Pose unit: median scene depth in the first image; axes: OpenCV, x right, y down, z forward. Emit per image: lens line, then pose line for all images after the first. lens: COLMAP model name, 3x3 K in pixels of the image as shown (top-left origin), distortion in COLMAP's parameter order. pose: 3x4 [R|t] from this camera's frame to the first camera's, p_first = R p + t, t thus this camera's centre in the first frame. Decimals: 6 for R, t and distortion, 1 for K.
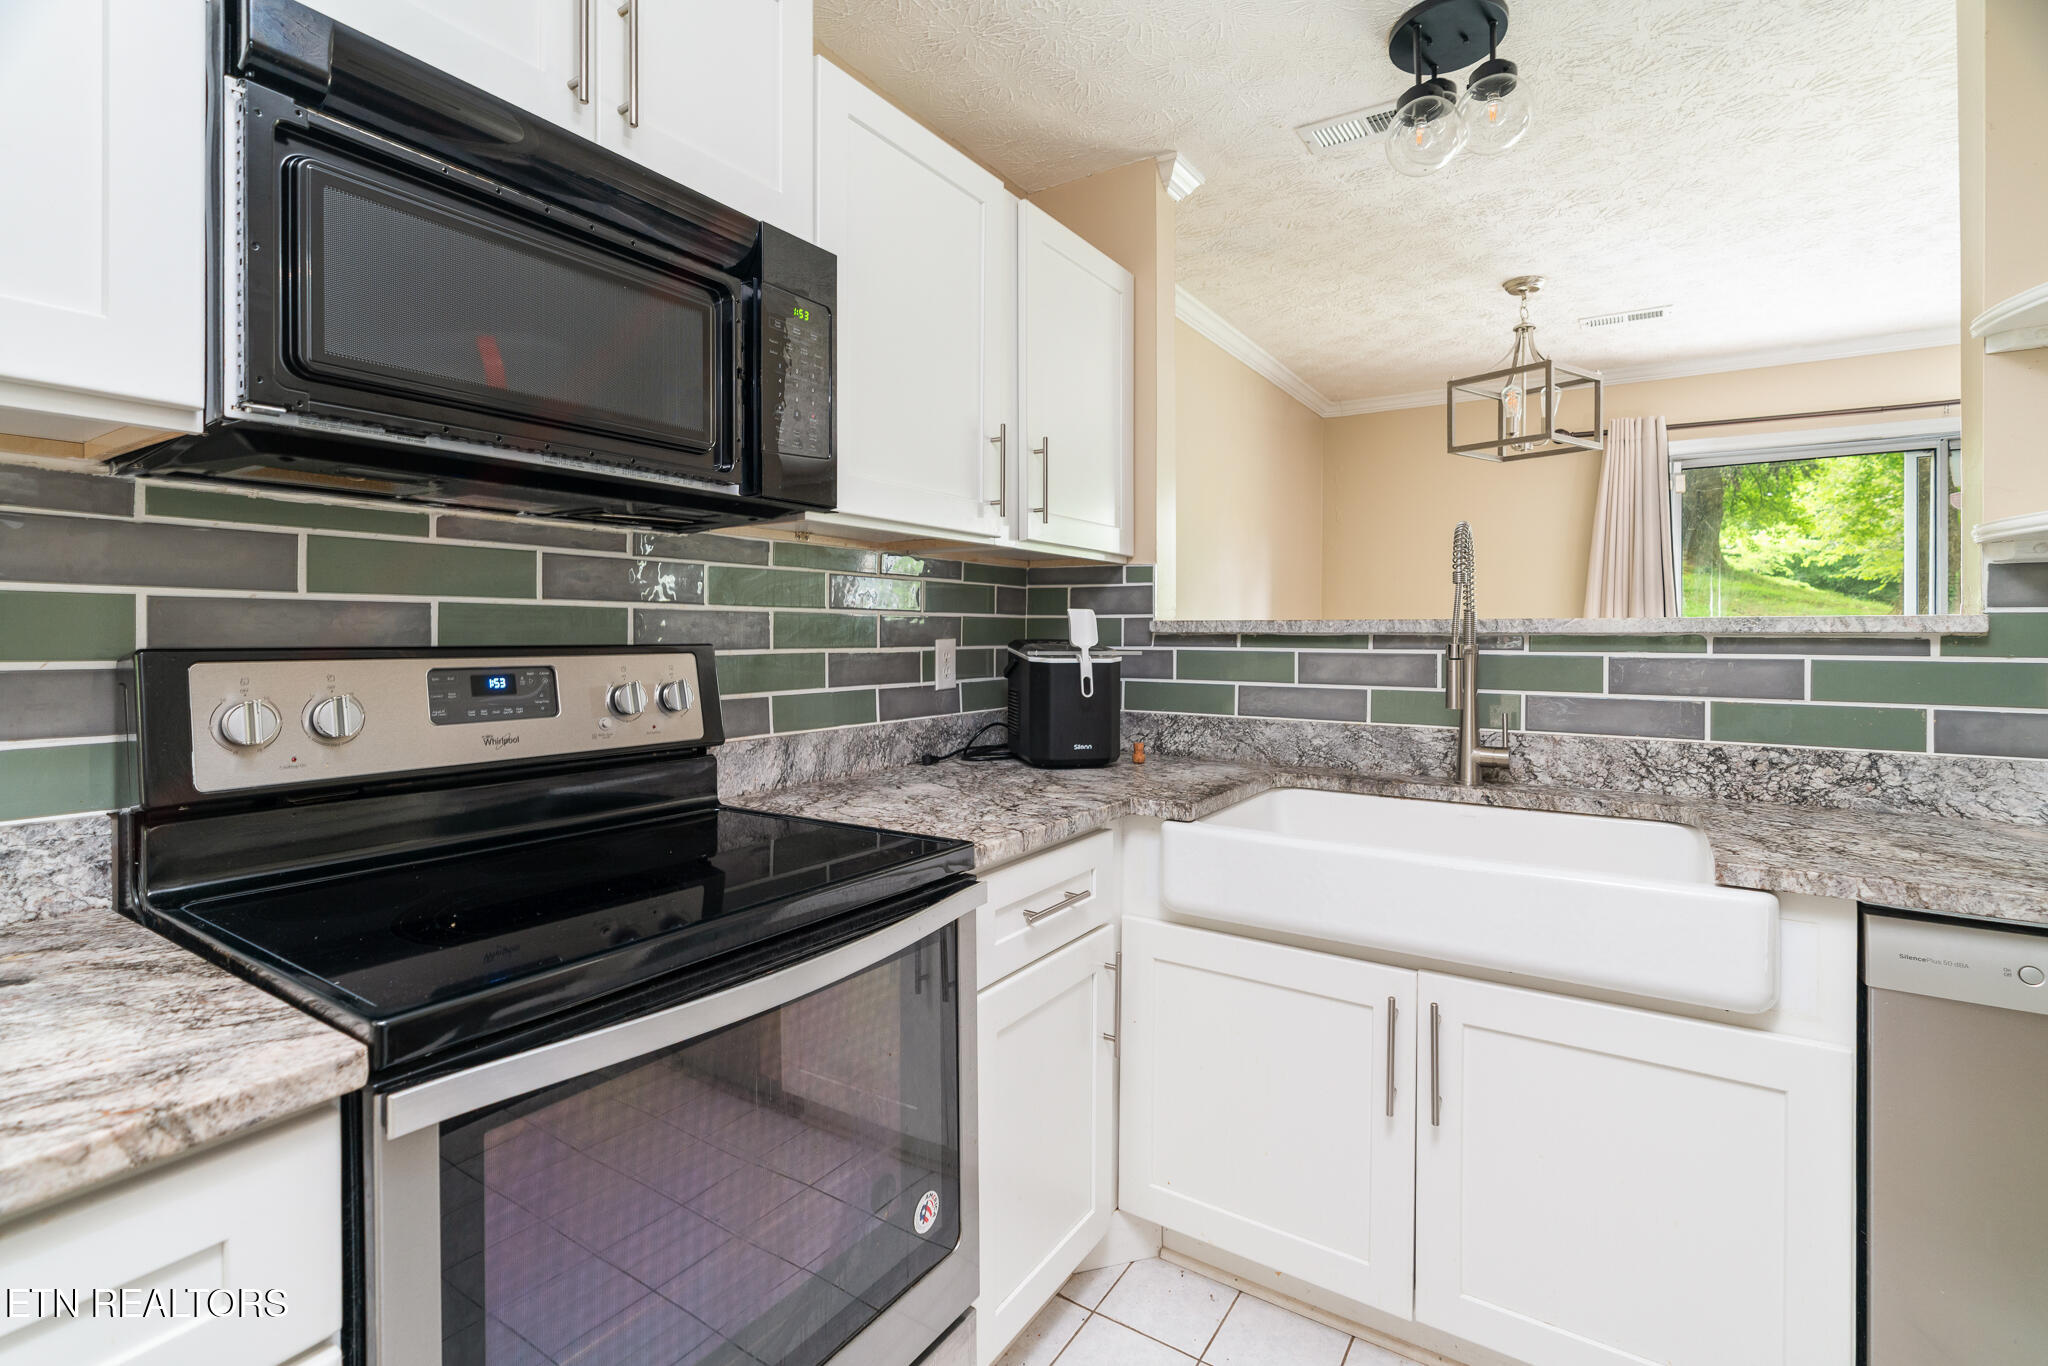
lens RADIAL K [[939.4, 0, 1032.2], [0, 939.4, 634.0], [0, 0, 1]] dist [0.000255, 0.000027]
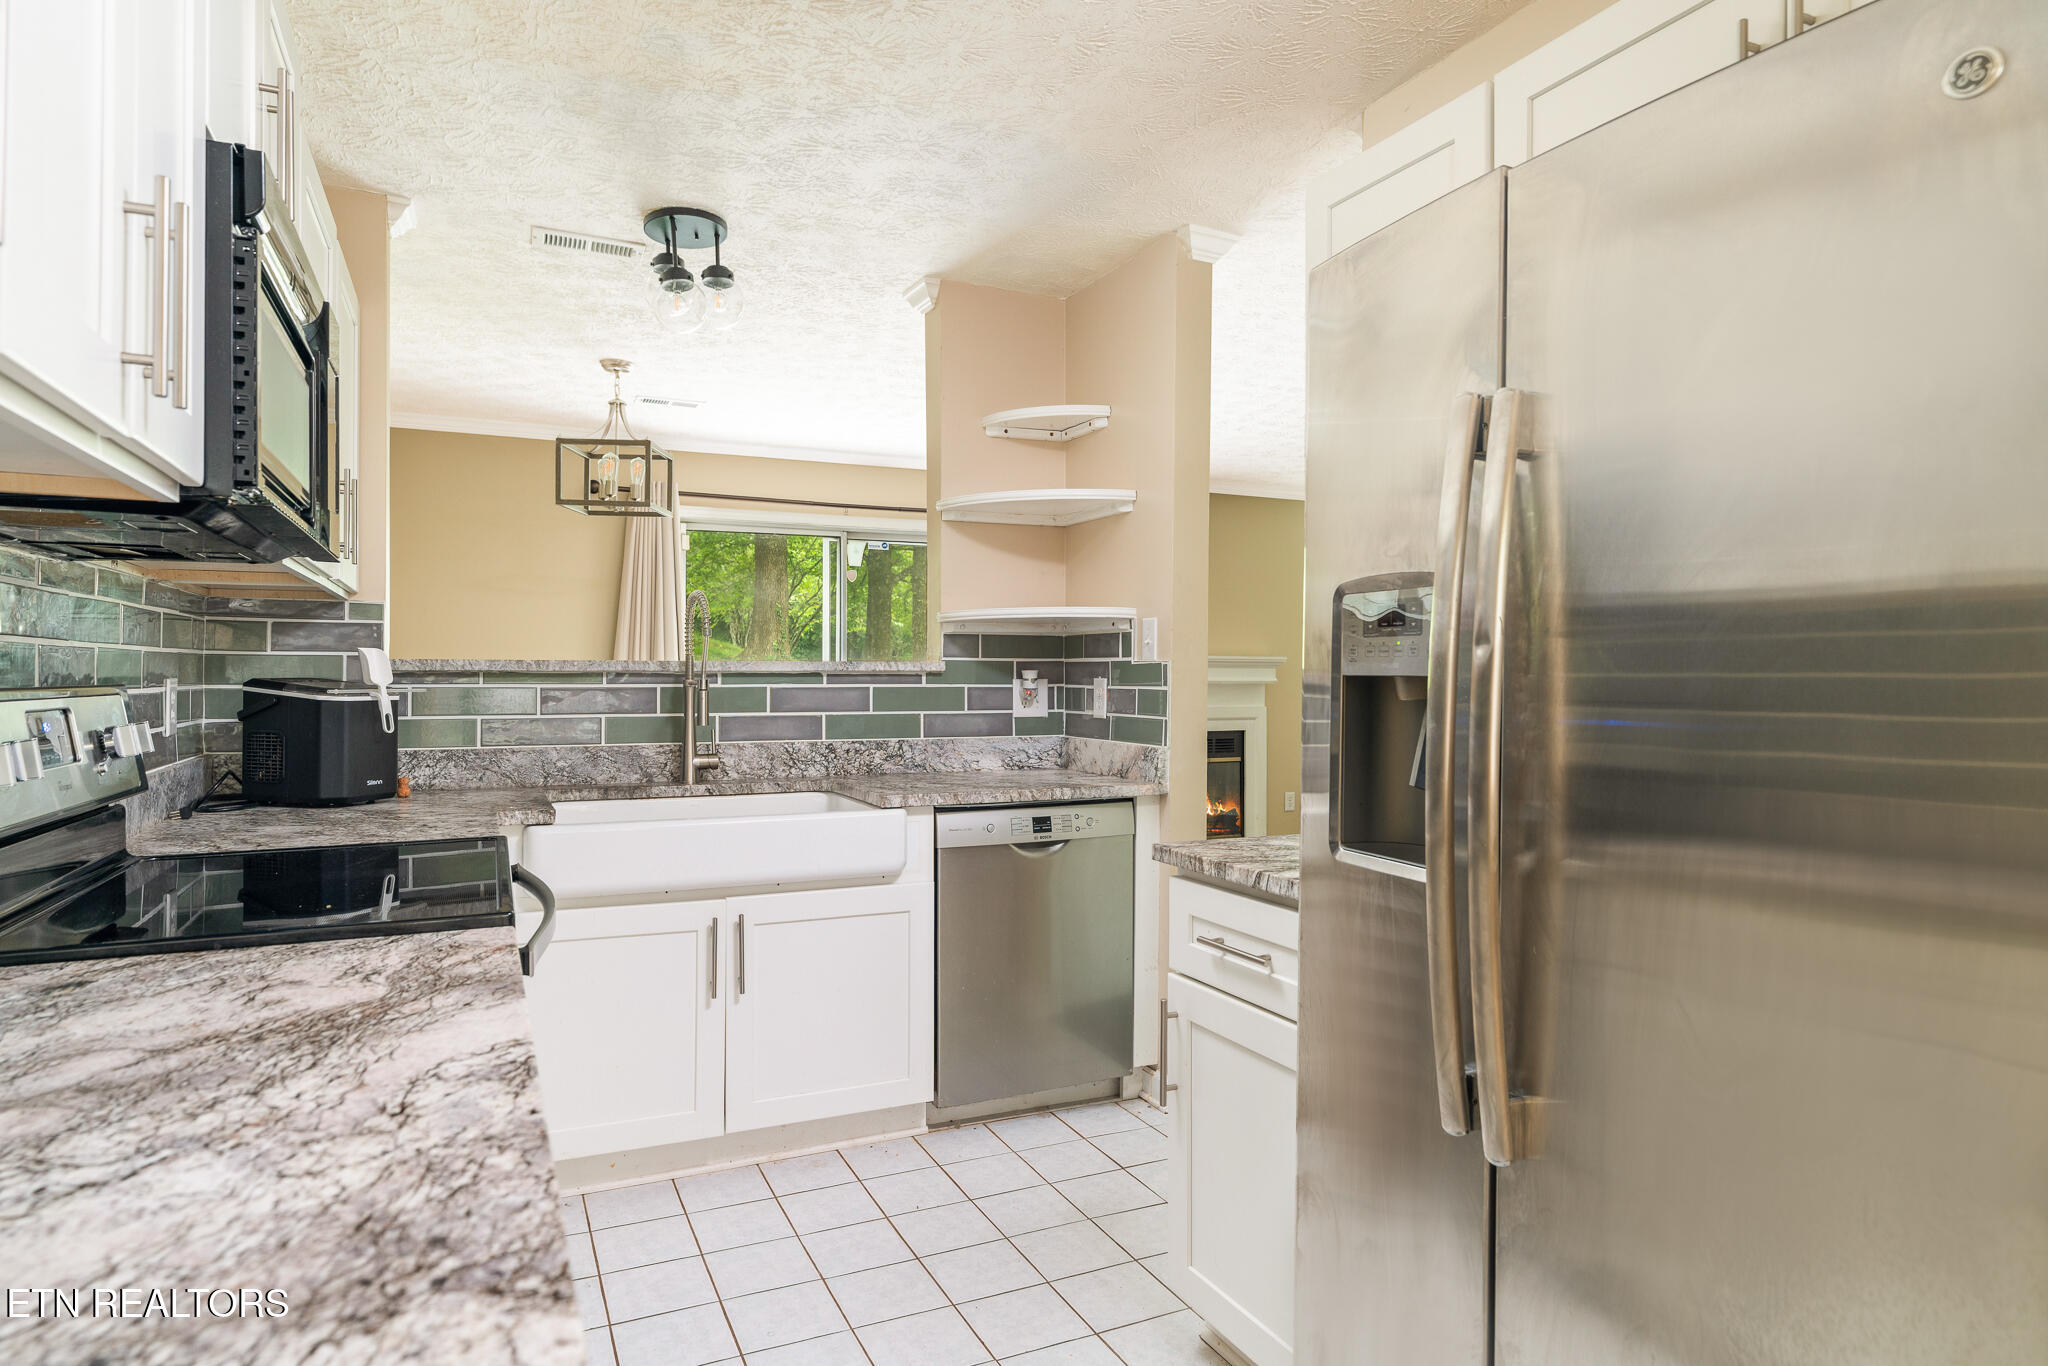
lens RADIAL K [[1191.5, 0, 1024.0], [0, 1191.5, 683.0], [0, 0, 1]] dist [-0.001057, -0.000089]
pose [[0.534763, -0.008971, 0.844955, -0.733993], [-0.000365, 0.999941, 0.010848, -0.002835], [-0.845002, -0.006110, 0.534728, -0.324407]]
